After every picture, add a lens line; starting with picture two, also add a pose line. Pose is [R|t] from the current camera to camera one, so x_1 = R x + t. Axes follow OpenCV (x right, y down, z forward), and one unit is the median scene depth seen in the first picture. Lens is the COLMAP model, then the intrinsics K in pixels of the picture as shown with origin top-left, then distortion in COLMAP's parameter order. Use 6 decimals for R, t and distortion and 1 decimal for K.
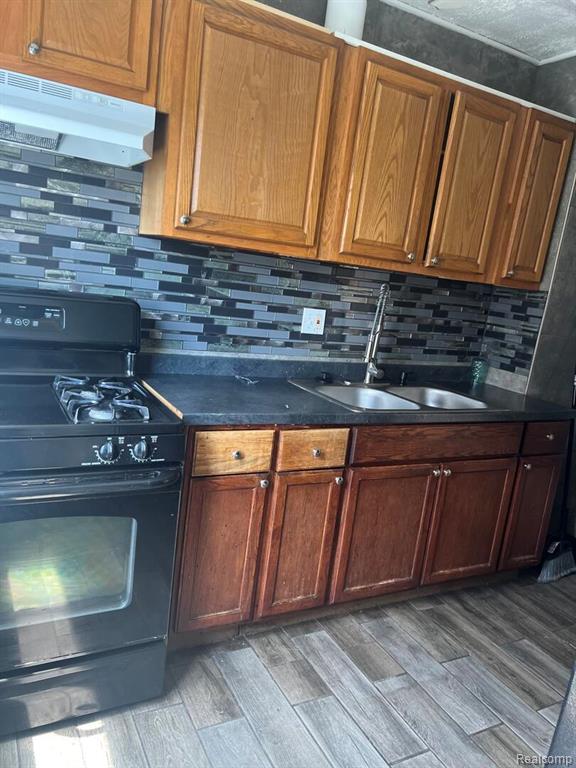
lens RADIAL K [[572.7, 0, 286.8], [0, 572.7, 383.0], [0, 0, 1]] dist [0.003412, -0.001262]
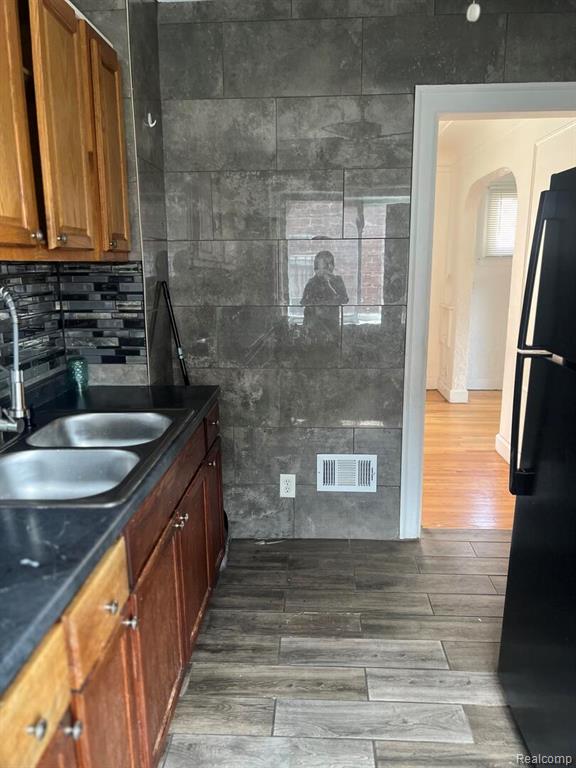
lens RADIAL K [[572.7, 0, 289.1], [0, 572.7, 389.0], [0, 0, 1]] dist [0.003412, -0.001262]
pose [[0.502305, -0.308015, 0.807971, -0.182066], [0.233662, 0.947993, 0.216130, -0.119794], [-0.832522, 0.080229, 0.548152, 0.397421]]
